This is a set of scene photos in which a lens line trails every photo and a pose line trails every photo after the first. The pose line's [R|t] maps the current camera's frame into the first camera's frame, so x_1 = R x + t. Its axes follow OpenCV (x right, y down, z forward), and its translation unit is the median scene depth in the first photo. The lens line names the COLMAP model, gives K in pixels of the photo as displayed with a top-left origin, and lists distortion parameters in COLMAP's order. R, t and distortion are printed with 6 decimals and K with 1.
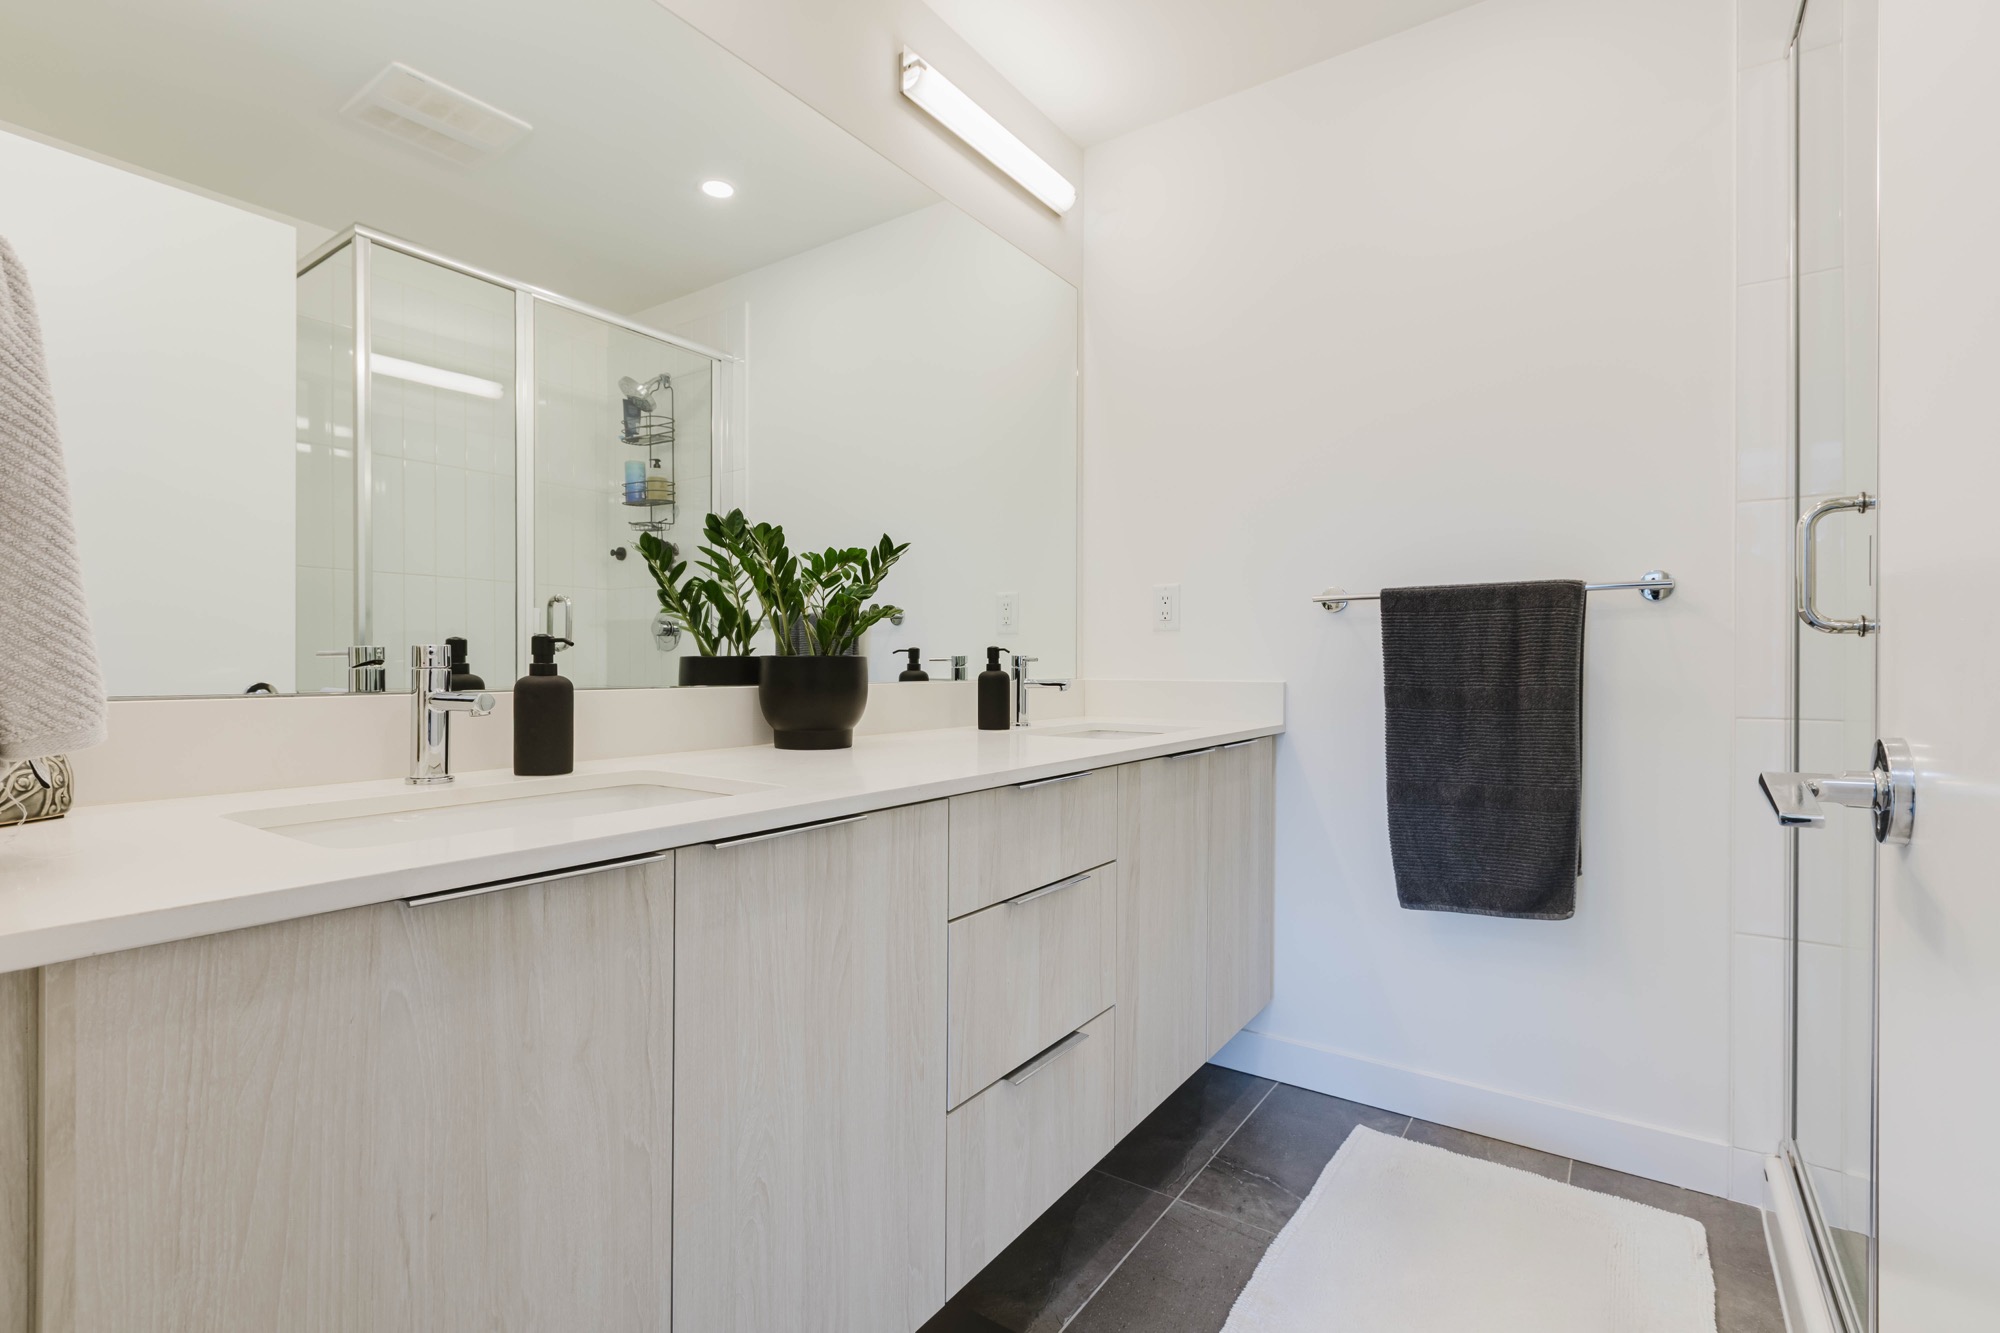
lens RADIAL K [[916.6, 0, 1010.9], [0, 916.6, 675.1], [0, 0, 1]] dist [0.001595, 0.000687]
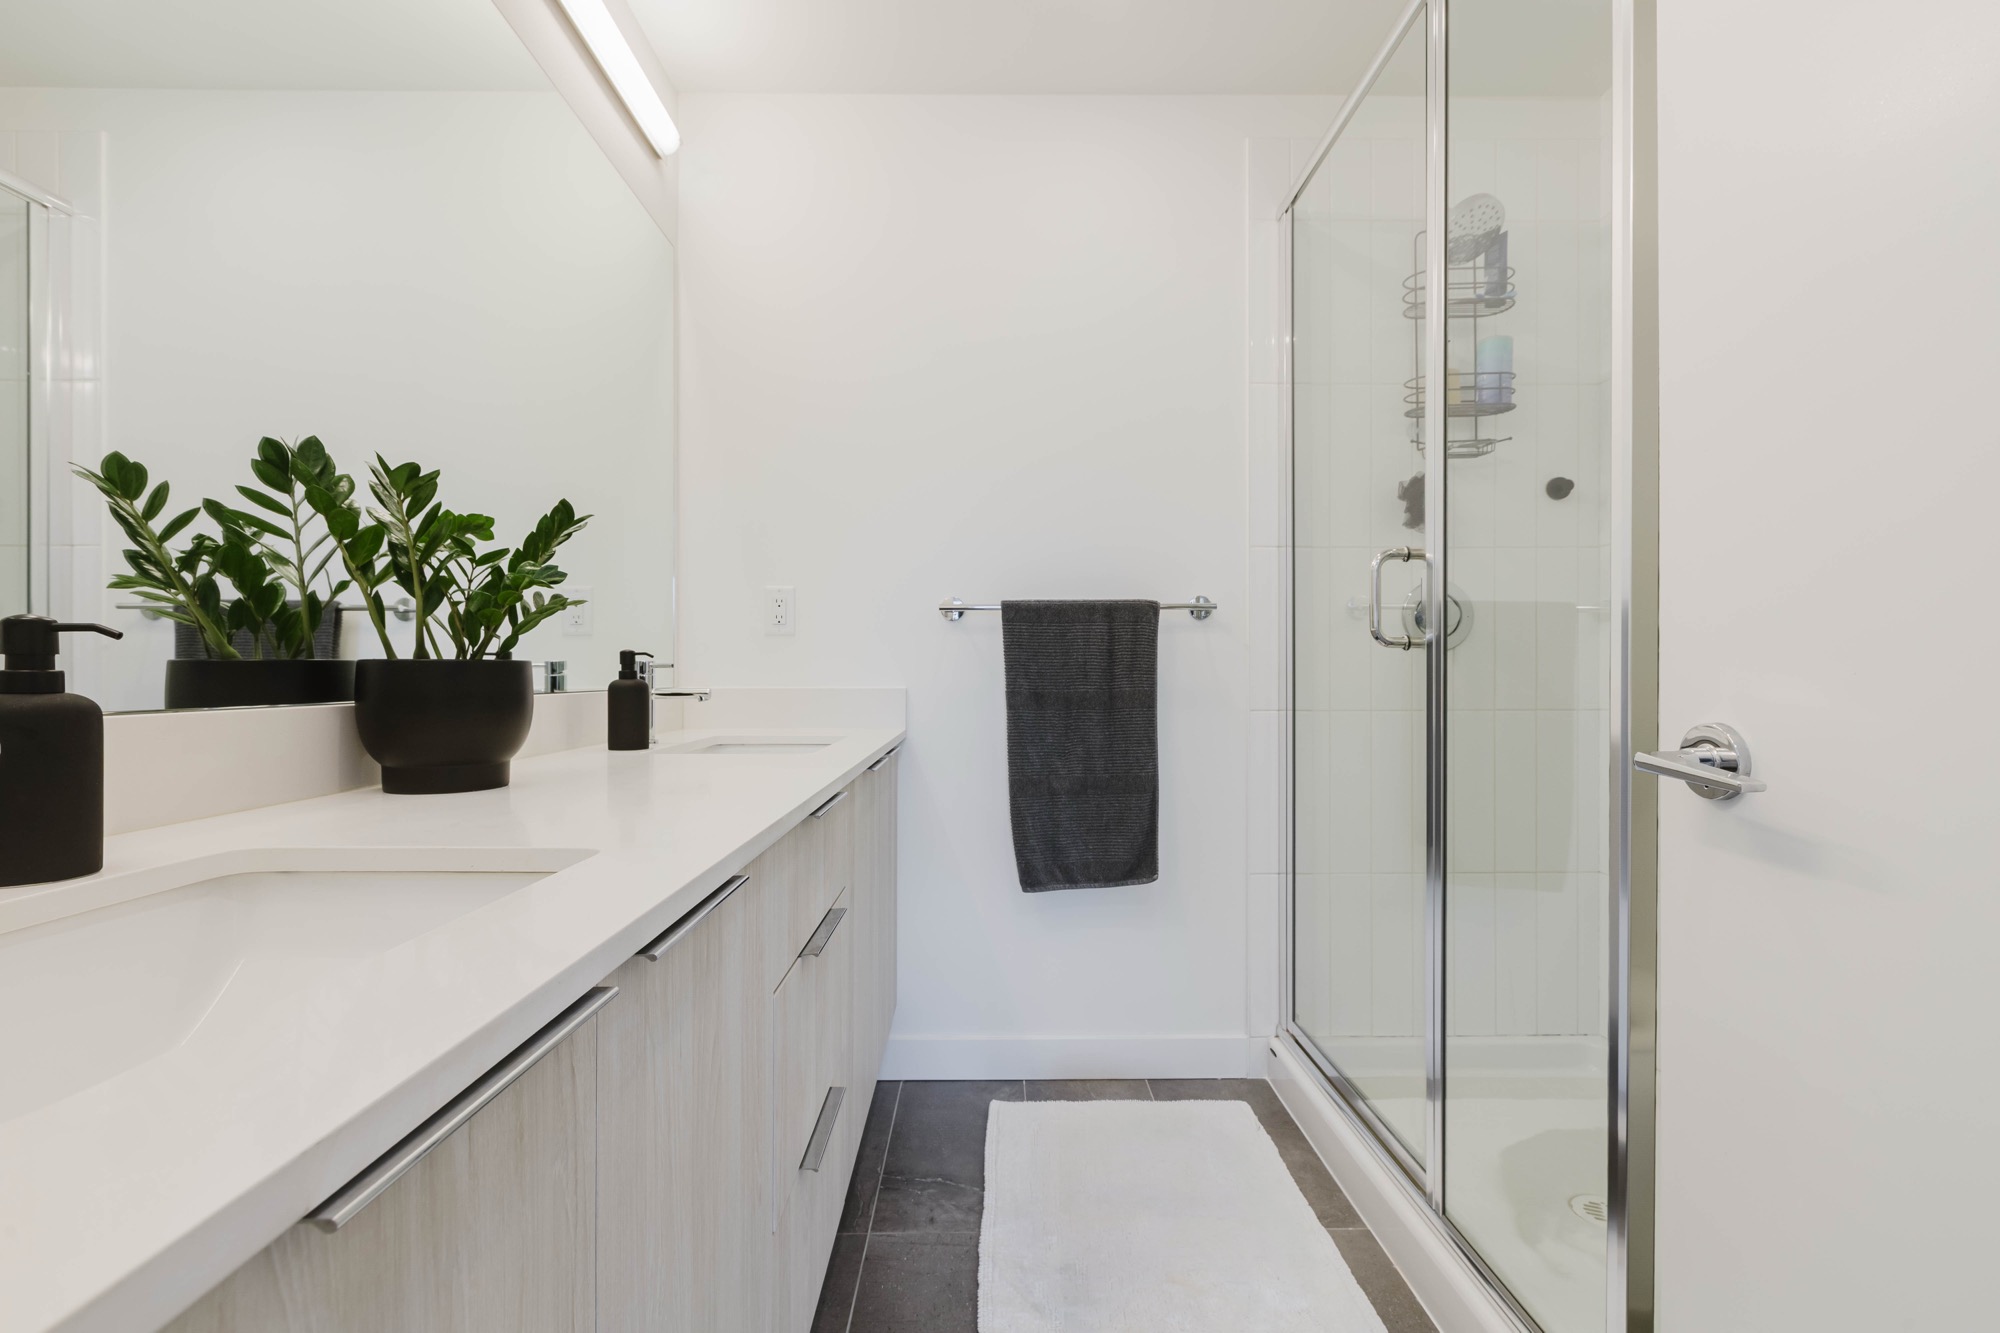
lens RADIAL K [[884.3, 0, 1004.6], [0, 884.3, 680.7], [0, 0, 1]] dist [0.000028, 0.000364]
pose [[0.816787, -0.008323, 0.576879, -0.211109], [0.008755, 0.999960, 0.002032, -0.001868], [-0.576872, 0.003391, 0.816827, 0.156082]]
